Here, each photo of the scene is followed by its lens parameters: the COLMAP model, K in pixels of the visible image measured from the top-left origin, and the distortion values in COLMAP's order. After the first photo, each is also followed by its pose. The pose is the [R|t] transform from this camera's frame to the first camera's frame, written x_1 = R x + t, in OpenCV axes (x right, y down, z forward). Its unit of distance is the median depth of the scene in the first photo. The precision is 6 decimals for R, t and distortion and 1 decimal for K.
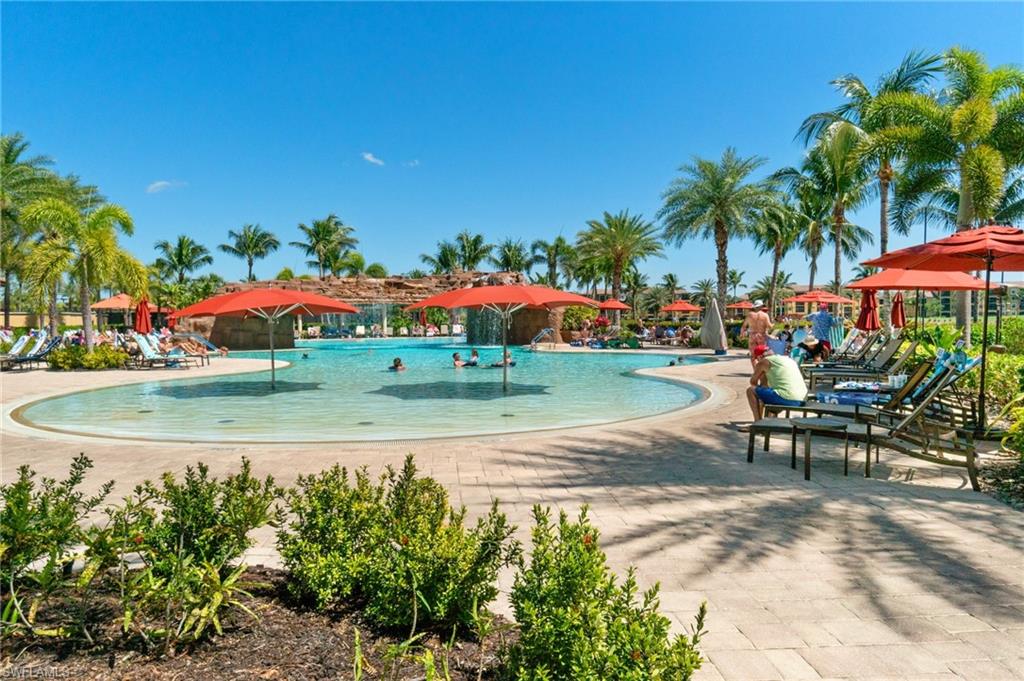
lens RADIAL K [[729.2, 0, 512.0], [0, 729.2, 340.5], [0, 0, 1]] dist [0.026451, -0.000528]
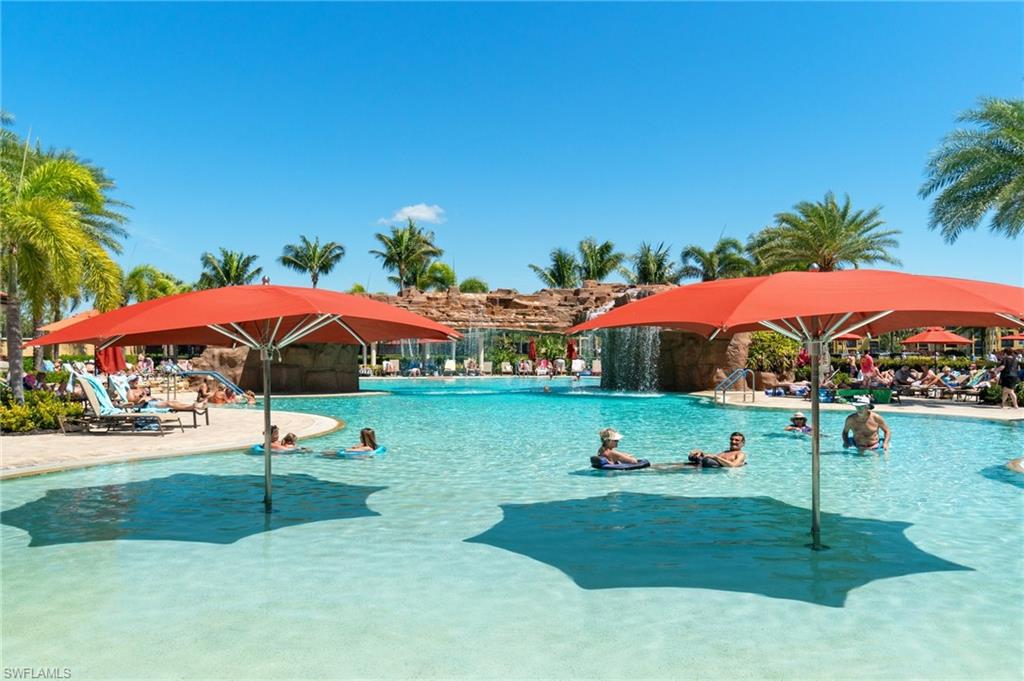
lens RADIAL K [[797.9, 0, 512.0], [0, 797.9, 340.5], [0, 0, 1]] dist [-0.000336, -0.000349]
pose [[0.992290, 0.008636, -0.123639, -0.046774], [-0.013924, 0.999022, -0.041976, -0.006760], [0.123156, 0.043374, 0.991439, 0.208660]]
